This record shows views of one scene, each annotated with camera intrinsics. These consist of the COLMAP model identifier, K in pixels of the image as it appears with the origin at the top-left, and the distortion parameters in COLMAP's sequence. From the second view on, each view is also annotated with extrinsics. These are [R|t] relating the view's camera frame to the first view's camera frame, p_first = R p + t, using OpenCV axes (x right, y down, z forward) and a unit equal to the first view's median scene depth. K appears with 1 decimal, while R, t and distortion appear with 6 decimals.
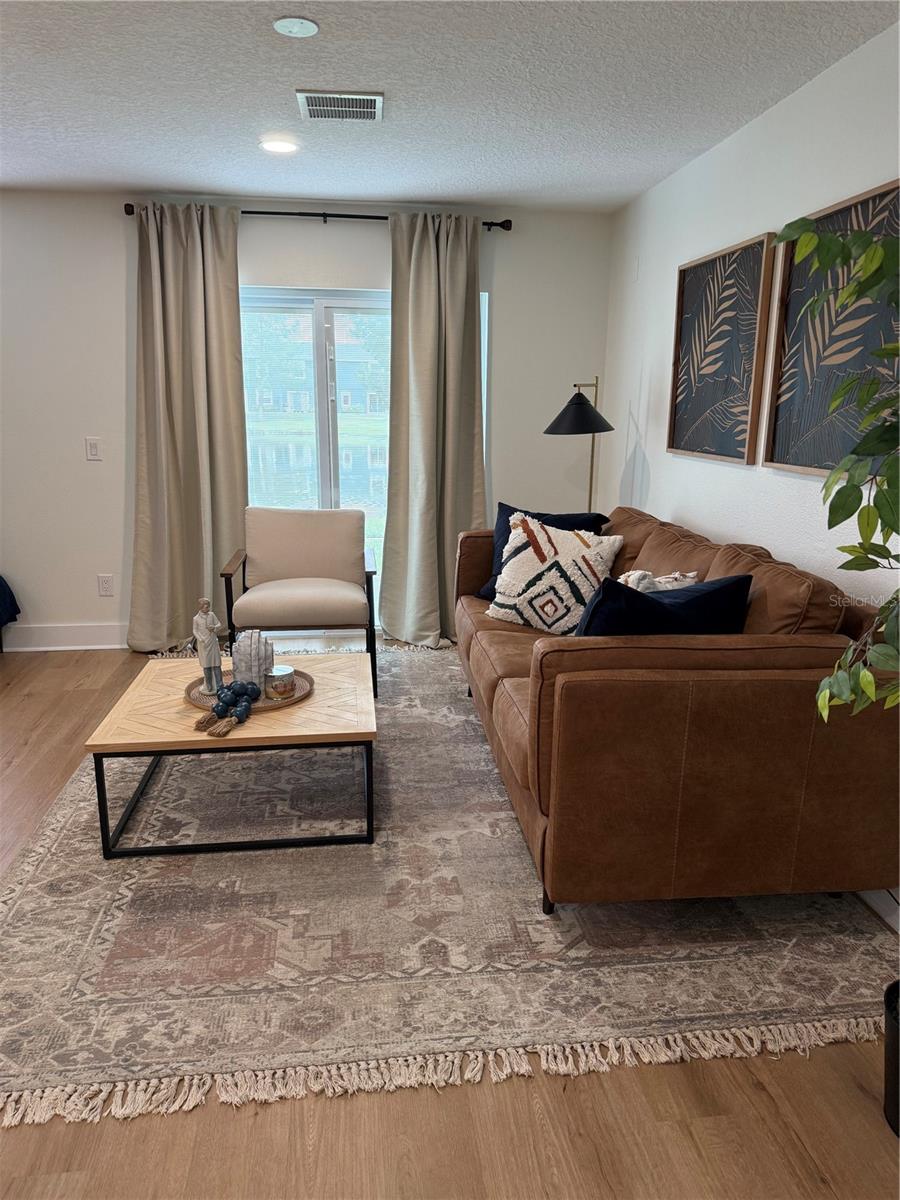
lens RADIAL K [[843.8, 0, 450.7], [0, 843.8, 599.7], [0, 0, 1]] dist [0.034736, -0.010292]
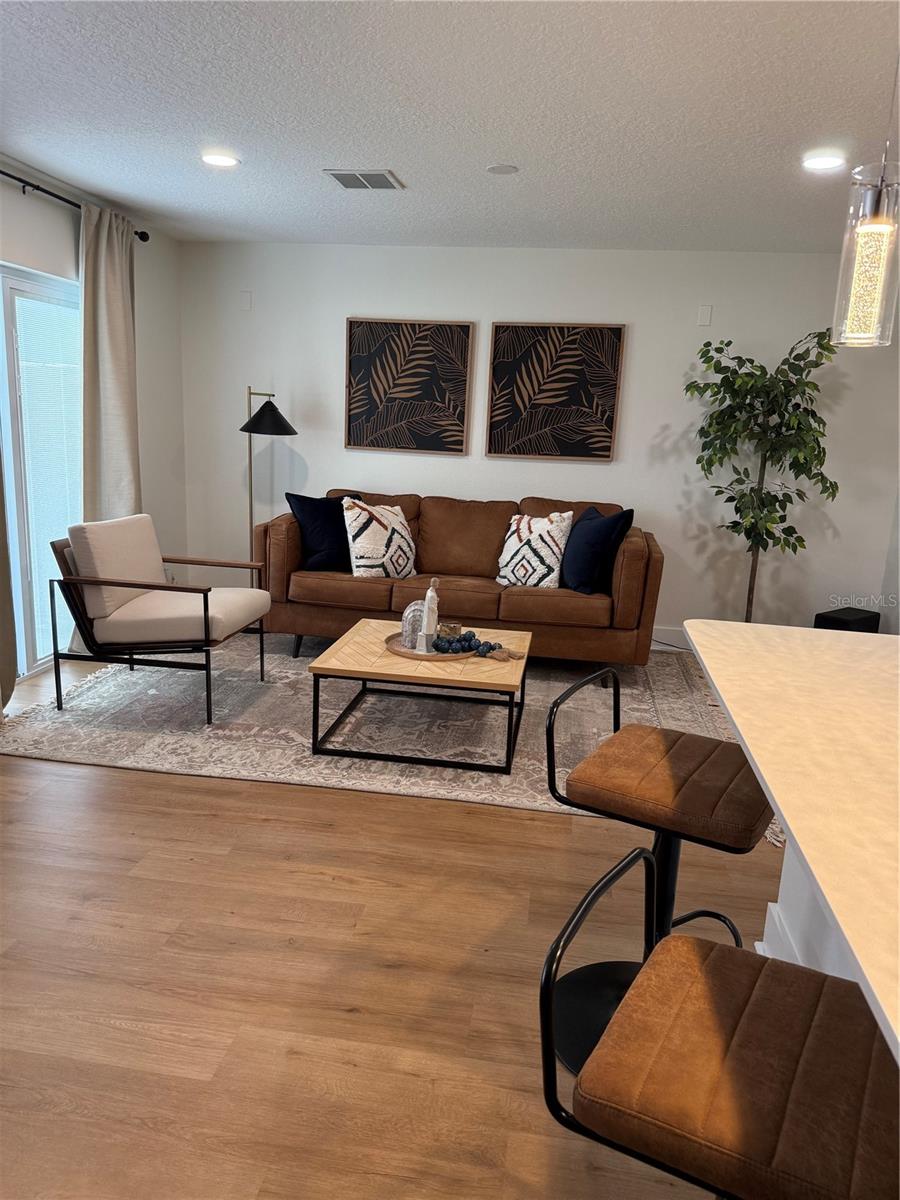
lens RADIAL K [[843.8, 0, 443.0], [0, 843.8, 601.8], [0, 0, 1]] dist [0.034736, -0.010292]
pose [[0.273448, -0.199475, 0.940976, -1.209443], [0.179169, 0.971703, 0.153922, -0.127736], [-0.945053, 0.126504, 0.301450, 0.510377]]
